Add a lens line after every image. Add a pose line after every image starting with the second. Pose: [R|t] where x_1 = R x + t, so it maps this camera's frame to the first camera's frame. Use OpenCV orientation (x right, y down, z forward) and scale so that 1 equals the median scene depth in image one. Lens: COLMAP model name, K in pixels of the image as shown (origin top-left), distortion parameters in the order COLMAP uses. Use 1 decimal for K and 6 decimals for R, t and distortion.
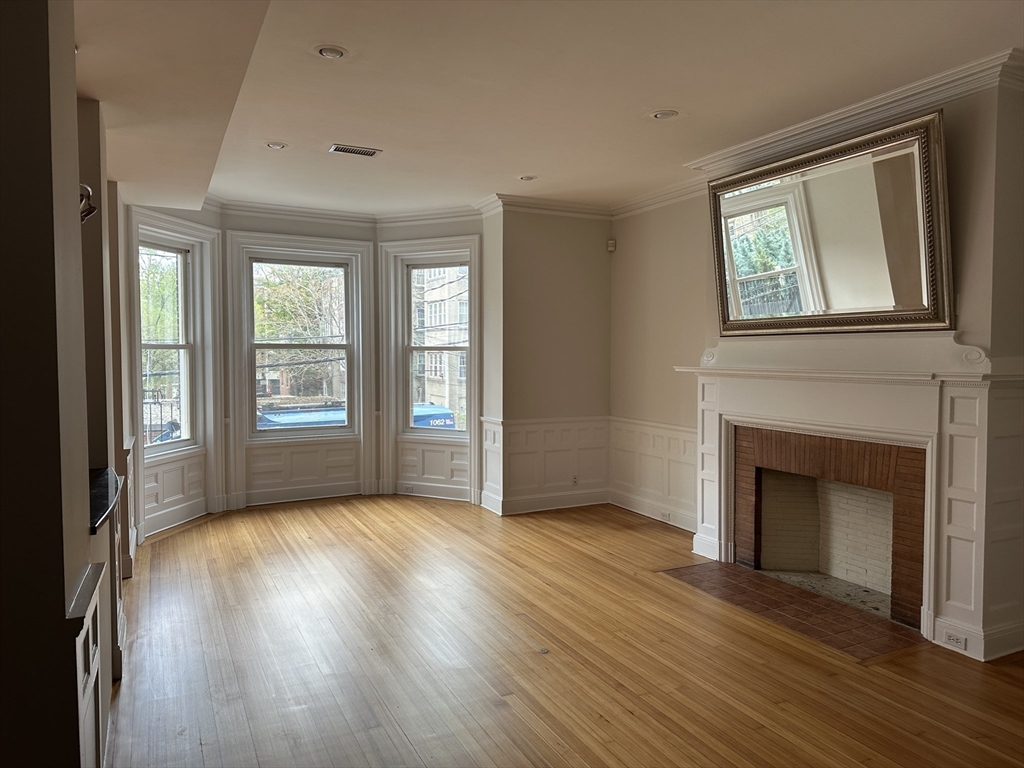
lens RADIAL K [[723.5, 0, 505.3], [0, 723.5, 388.1], [0, 0, 1]] dist [0.057917, -0.060121]
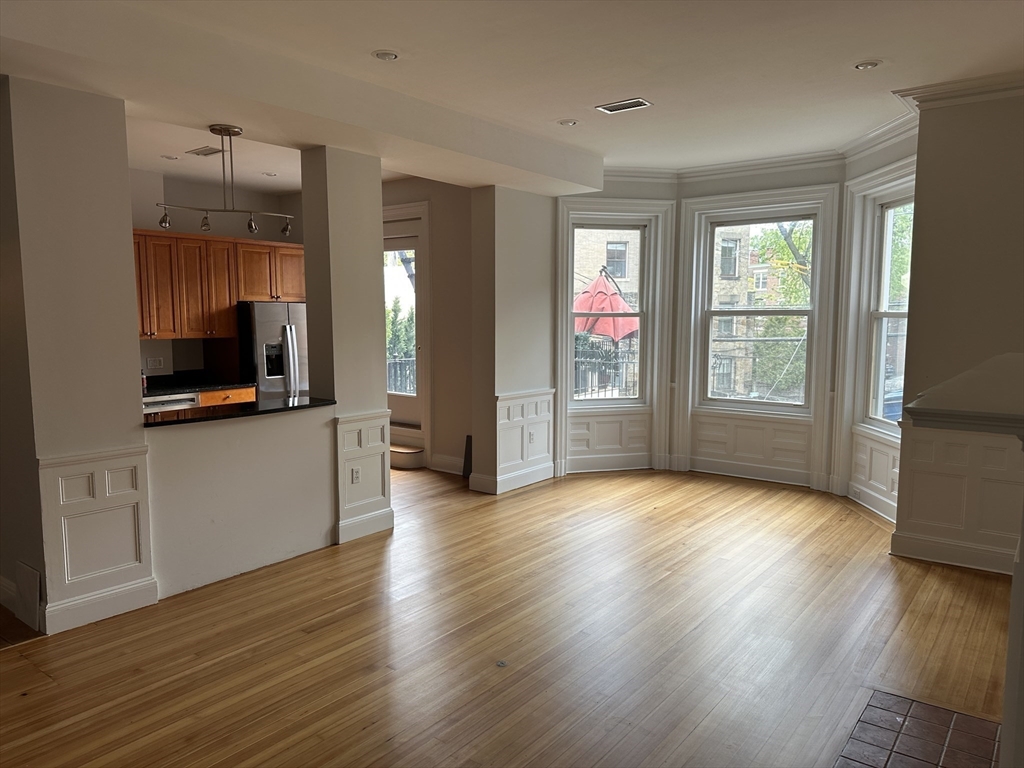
lens RADIAL K [[723.5, 0, 519.5], [0, 723.5, 383.4], [0, 0, 1]] dist [0.057917, -0.060121]
pose [[0.413481, 0.086915, -0.906355, 0.523402], [-0.045803, 0.996159, 0.074632, -0.027747], [0.909360, 0.010655, 0.415873, 0.411279]]
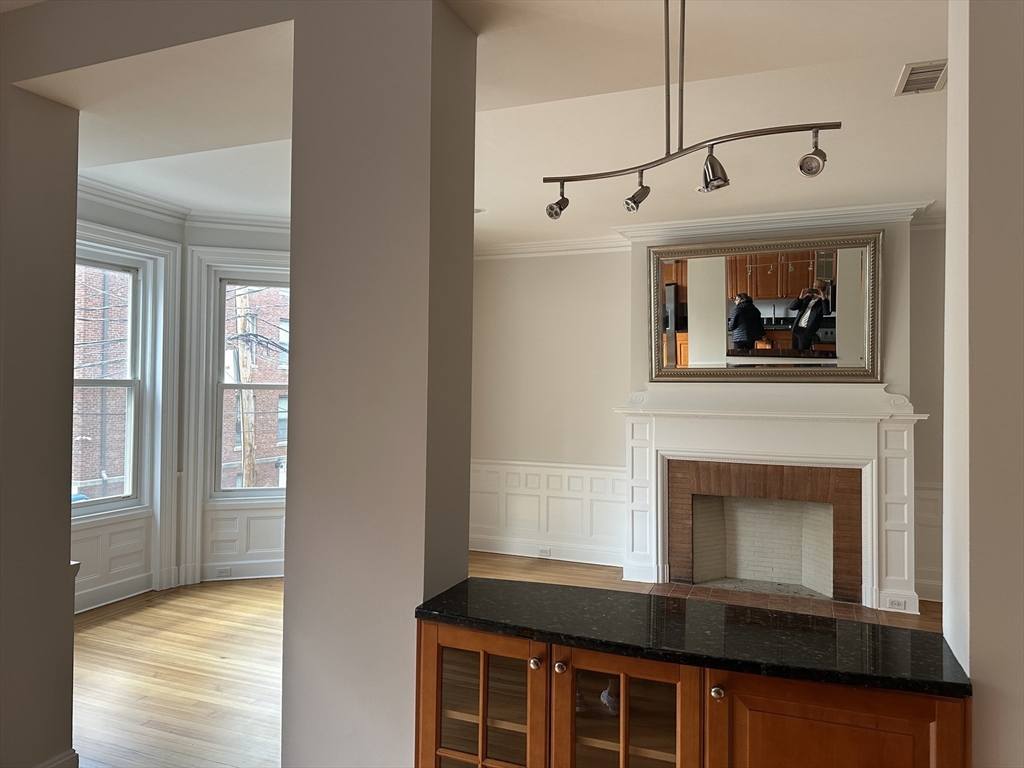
lens RADIAL K [[723.5, 0, 538.6], [0, 723.5, 370.3], [0, 0, 1]] dist [0.057917, -0.060121]
pose [[0.731078, 0.023138, 0.681901, -0.515179], [0.023760, 0.997955, -0.059336, -0.021732], [-0.681880, 0.059581, 0.729034, 0.252234]]
